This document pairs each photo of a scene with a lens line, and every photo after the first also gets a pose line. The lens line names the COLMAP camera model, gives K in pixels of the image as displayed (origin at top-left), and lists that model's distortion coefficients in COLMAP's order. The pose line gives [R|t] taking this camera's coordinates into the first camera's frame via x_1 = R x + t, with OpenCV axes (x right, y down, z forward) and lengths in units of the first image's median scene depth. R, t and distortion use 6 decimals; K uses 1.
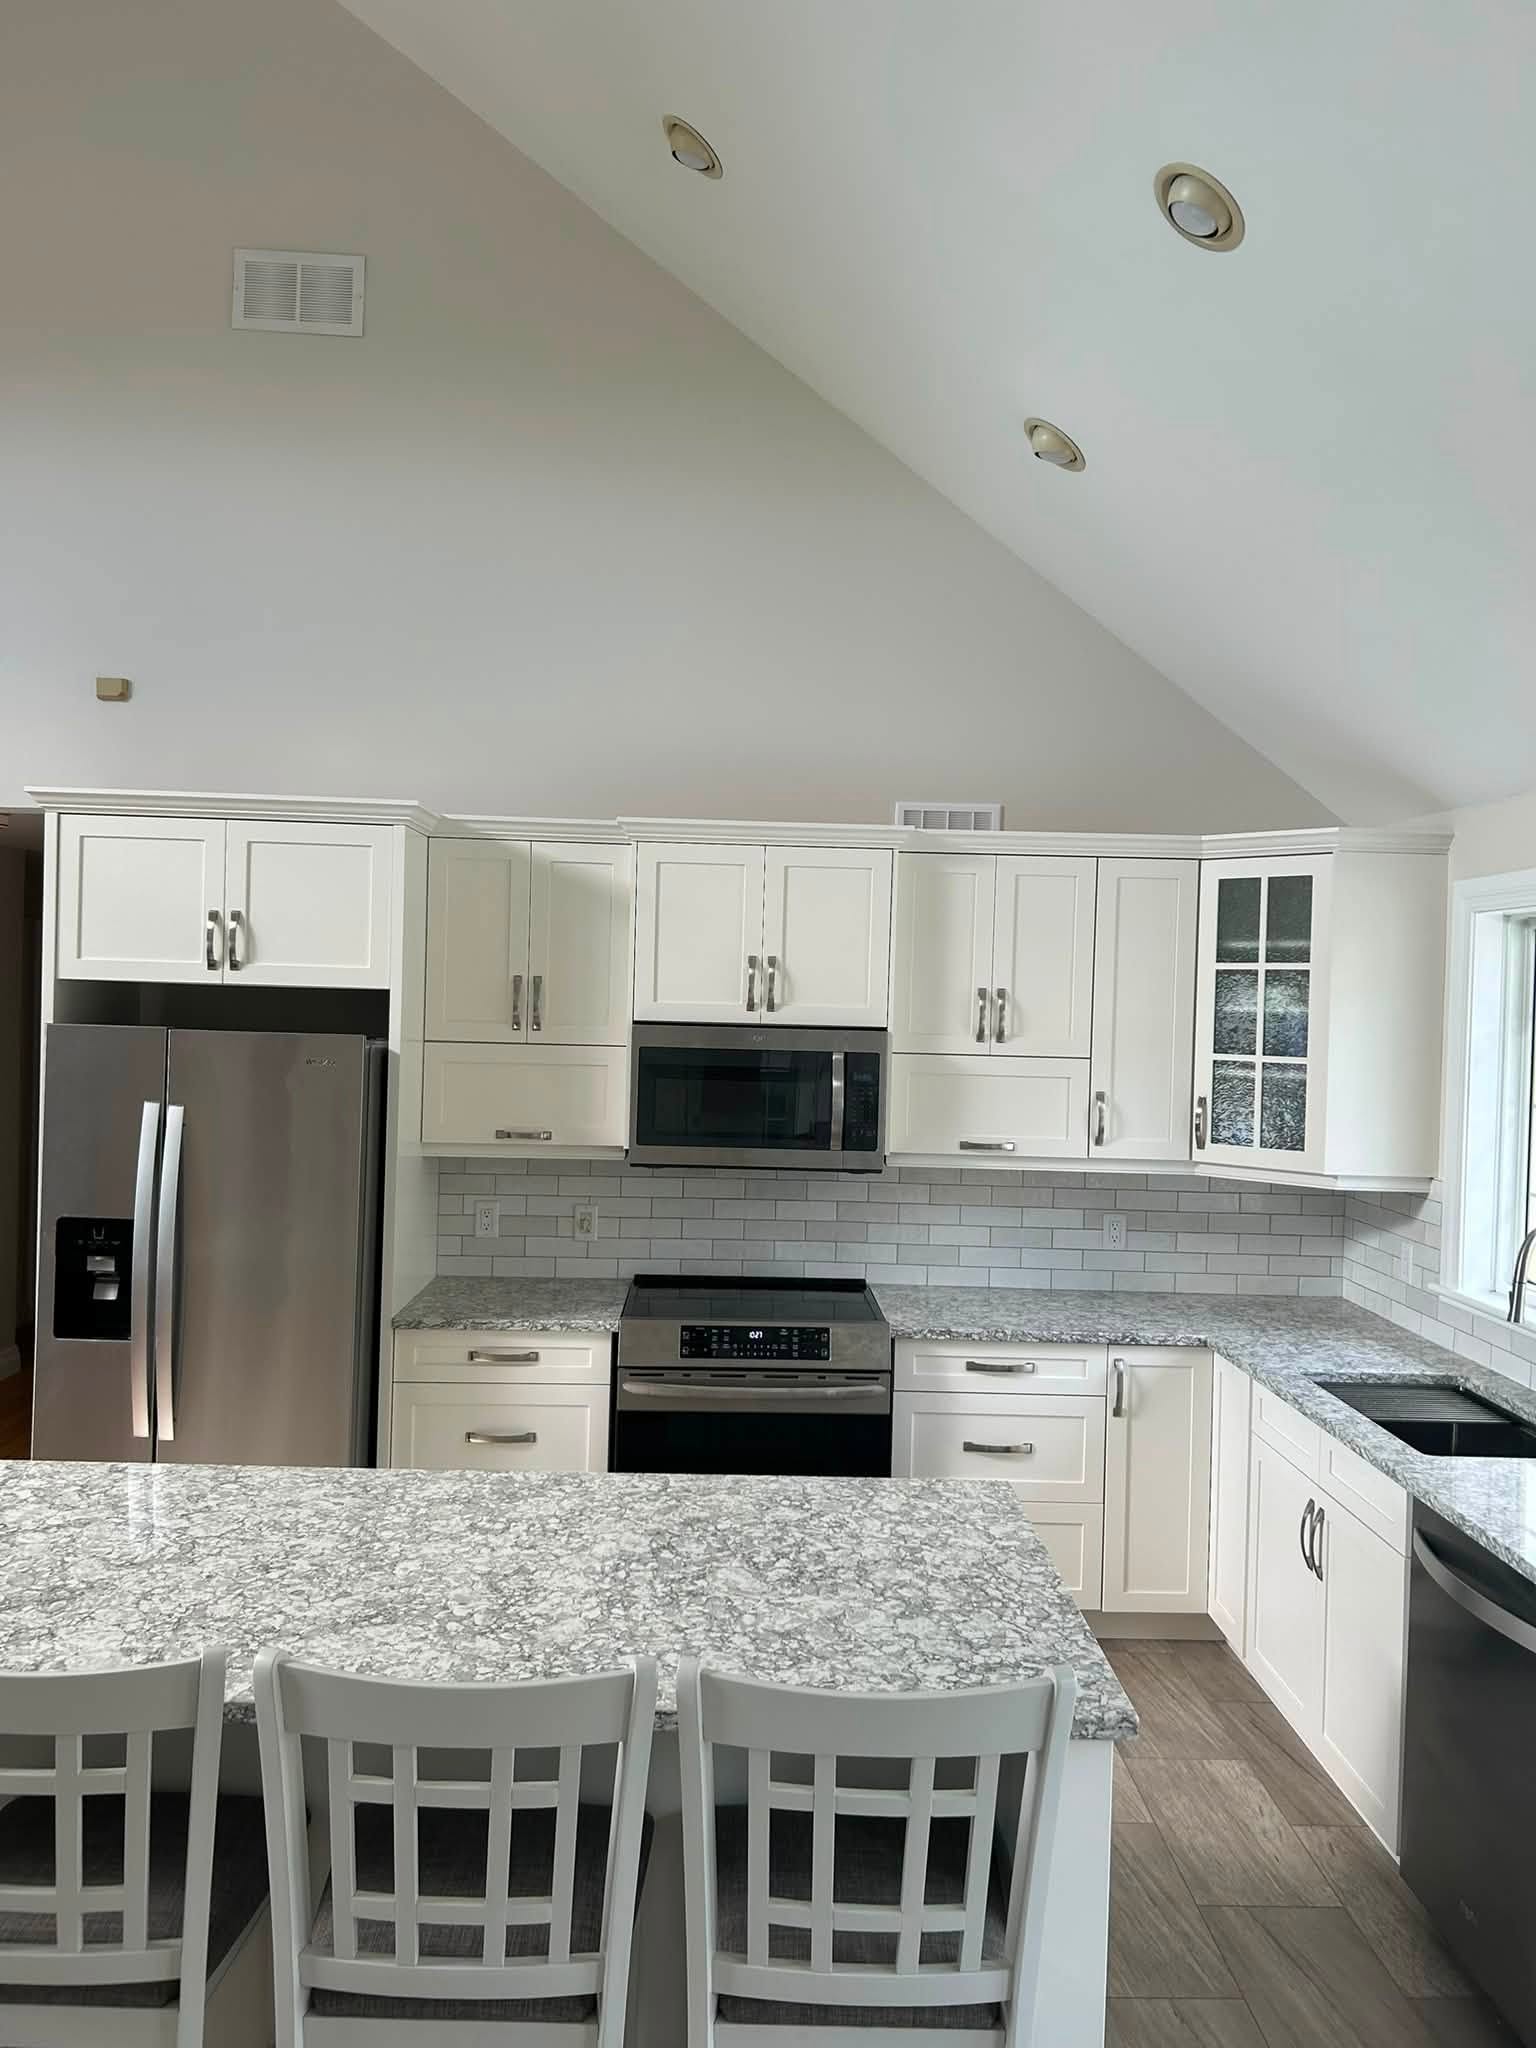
lens RADIAL K [[1555.0, 0, 762.4], [0, 1555.0, 1019.5], [0, 0, 1]] dist [0.062416, -0.011338]
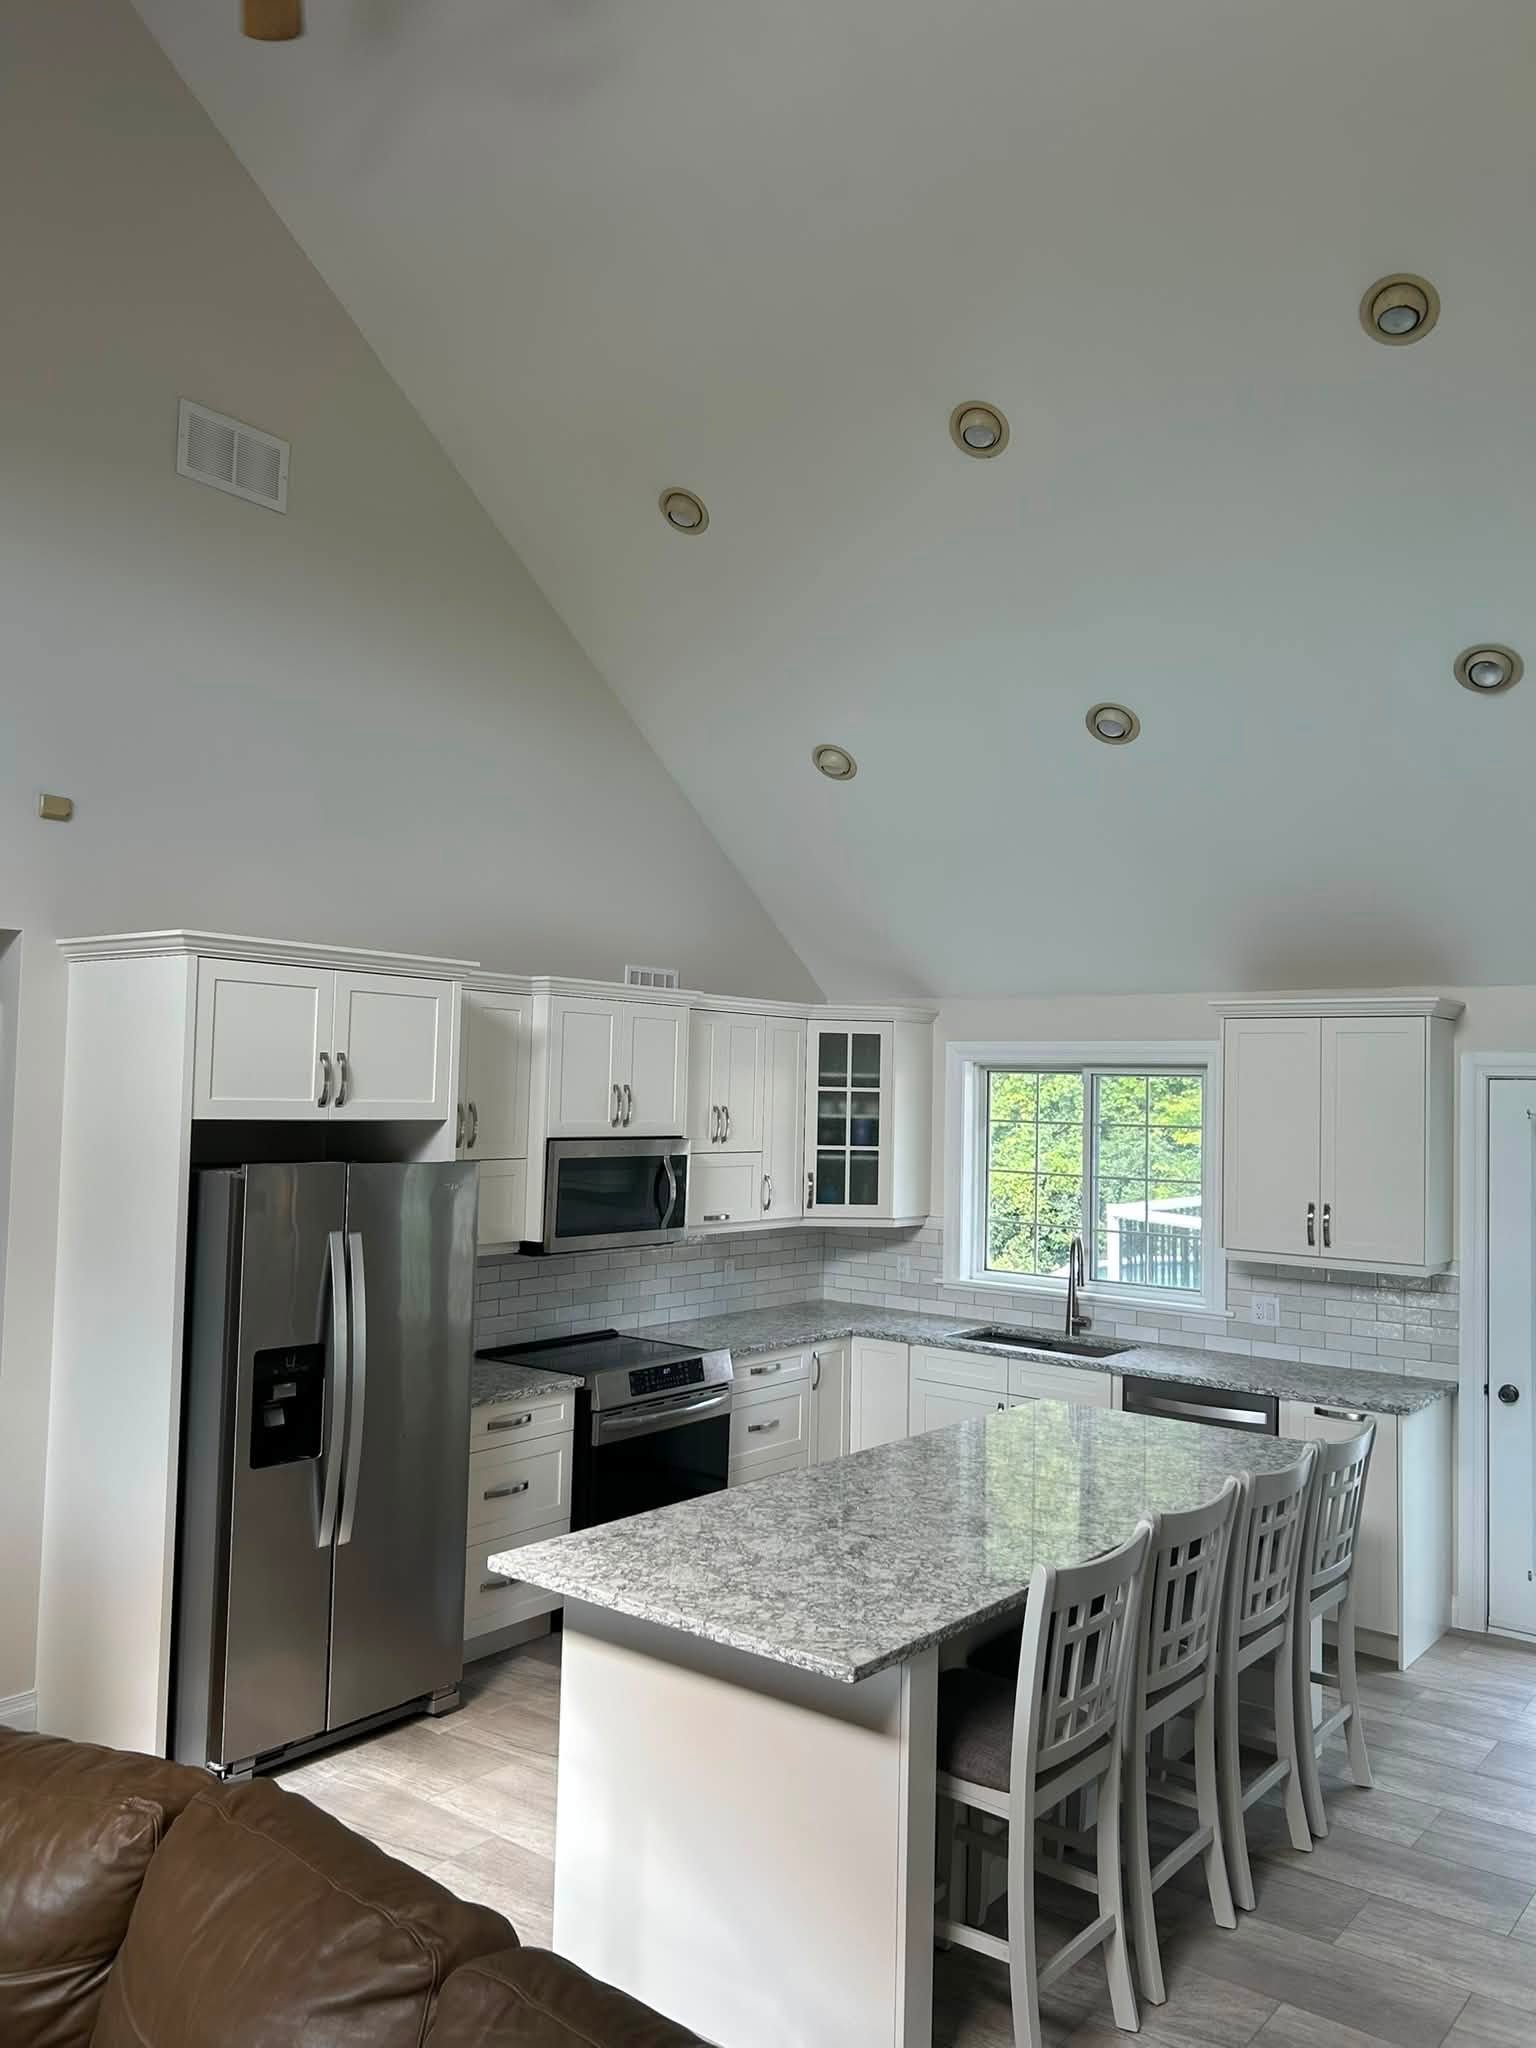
lens RADIAL K [[1555.0, 0, 760.7], [0, 1555.0, 1028.9], [0, 0, 1]] dist [0.062416, -0.011338]
pose [[0.629168, 0.018186, 0.777056, -0.949767], [0.006155, 0.999578, -0.028378, -0.050449], [-0.777245, 0.022637, 0.628791, 0.080775]]
